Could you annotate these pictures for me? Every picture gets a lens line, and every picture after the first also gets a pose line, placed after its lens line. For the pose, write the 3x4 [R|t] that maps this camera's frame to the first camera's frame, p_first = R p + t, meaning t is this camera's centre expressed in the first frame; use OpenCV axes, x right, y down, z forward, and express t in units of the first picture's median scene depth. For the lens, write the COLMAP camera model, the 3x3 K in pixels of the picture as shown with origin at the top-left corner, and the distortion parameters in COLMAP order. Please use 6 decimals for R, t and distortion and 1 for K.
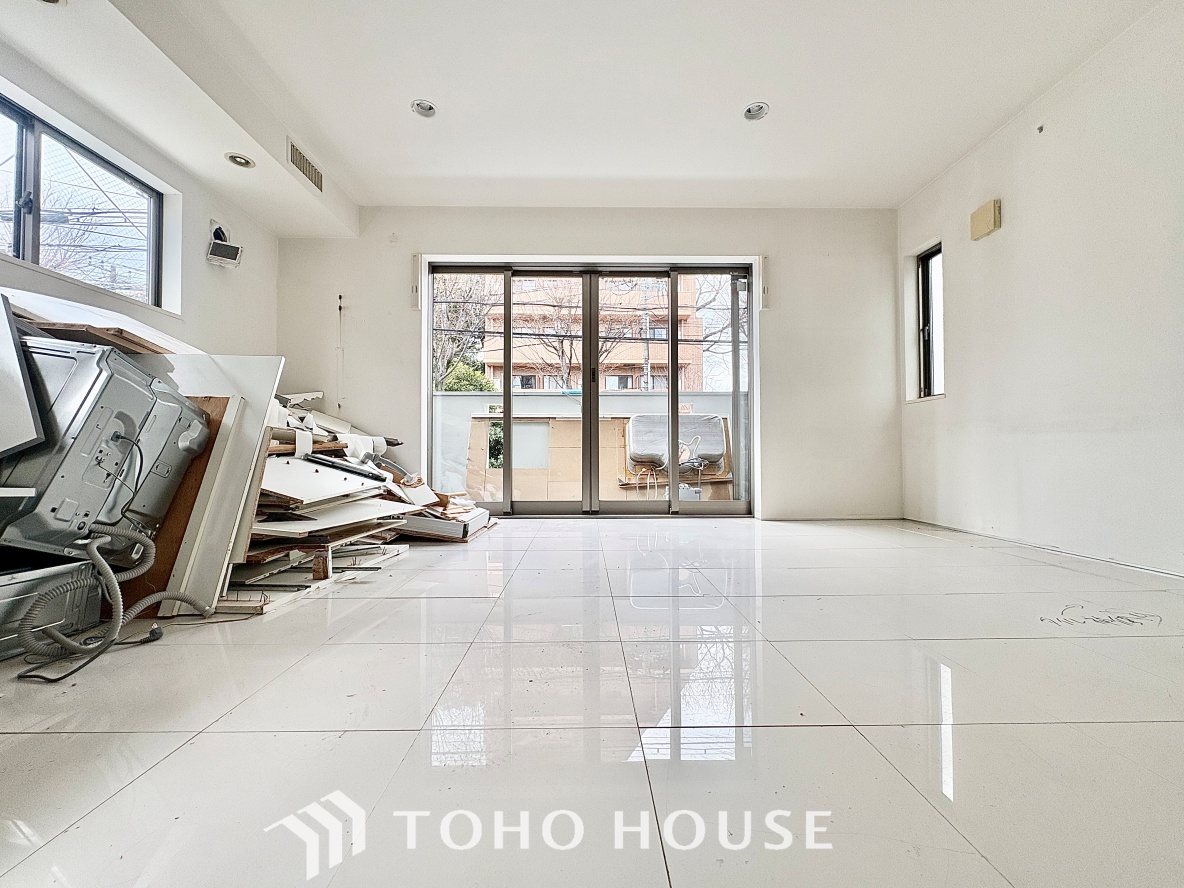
lens RADIAL K [[469.8, 0, 589.9], [0, 469.8, 444.6], [0, 0, 1]] dist [-0.000573, 0.000488]
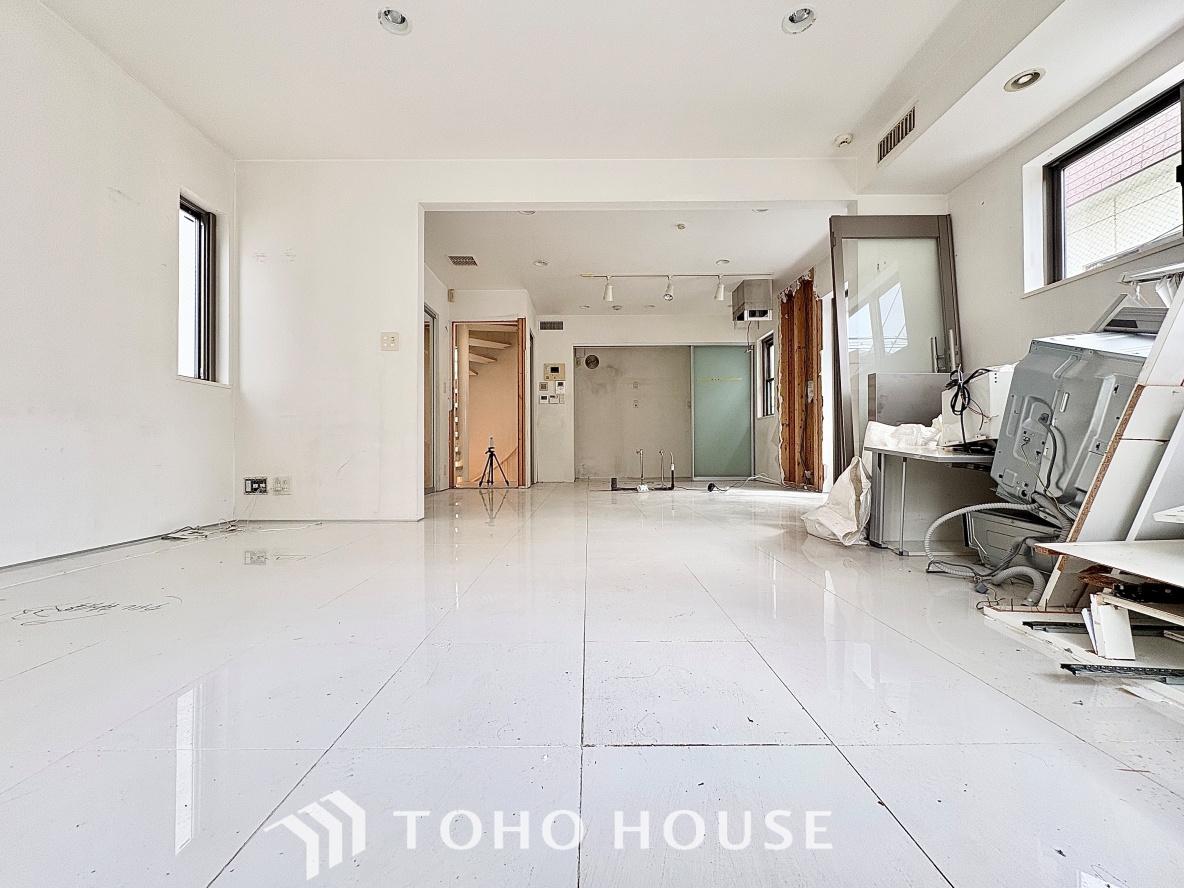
lens RADIAL K [[469.8, 0, 589.9], [0, 469.8, 444.6], [0, 0, 1]] dist [-0.000573, 0.000488]
pose [[-0.999884, 0.006771, 0.013679, 0.031301], [0.006350, 0.999512, -0.030597, 0.061722], [-0.013880, -0.030507, -0.999438, 1.829021]]
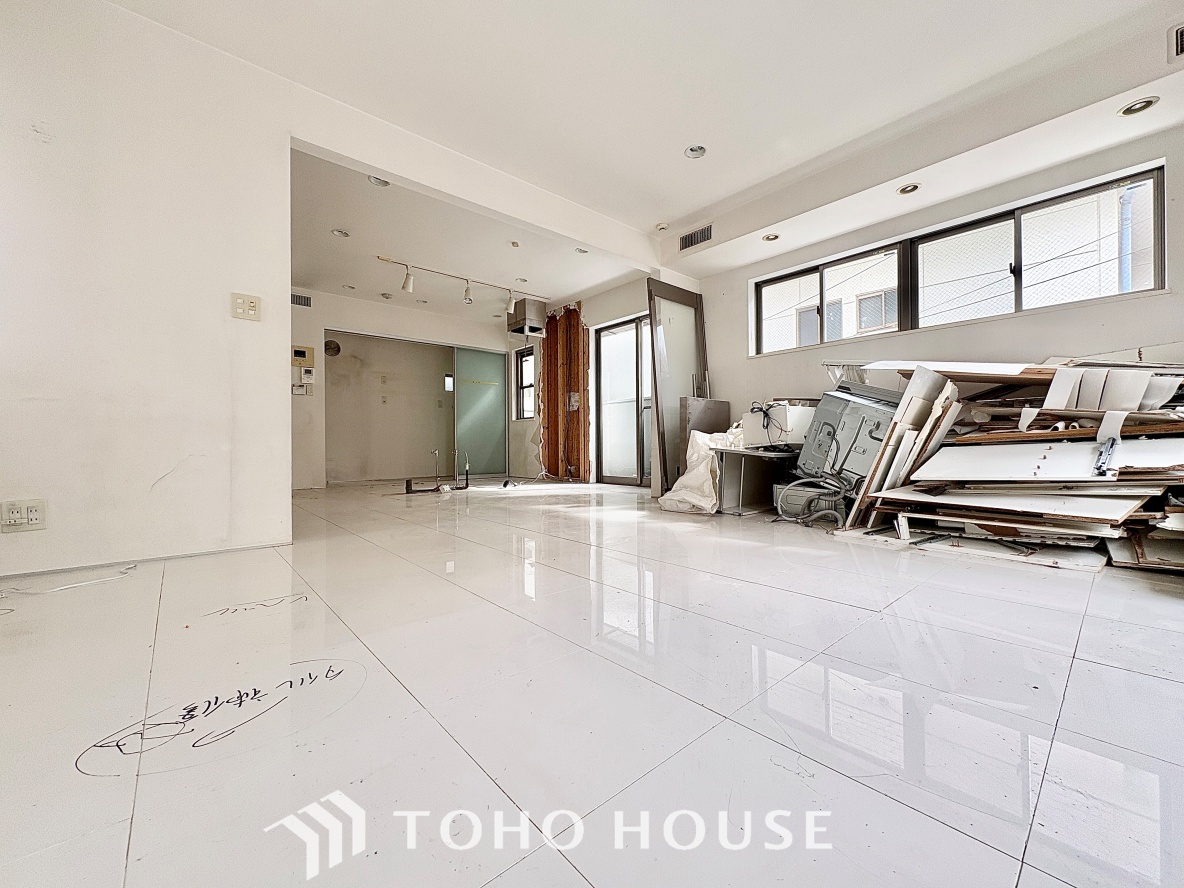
lens RADIAL K [[469.8, 0, 589.9], [0, 469.8, 444.6], [0, 0, 1]] dist [-0.000573, 0.000488]
pose [[-0.763737, 0.006463, -0.645495, 1.045119], [0.022029, 0.999628, -0.016056, 0.037661], [0.645152, -0.026483, -0.763595, 1.673886]]
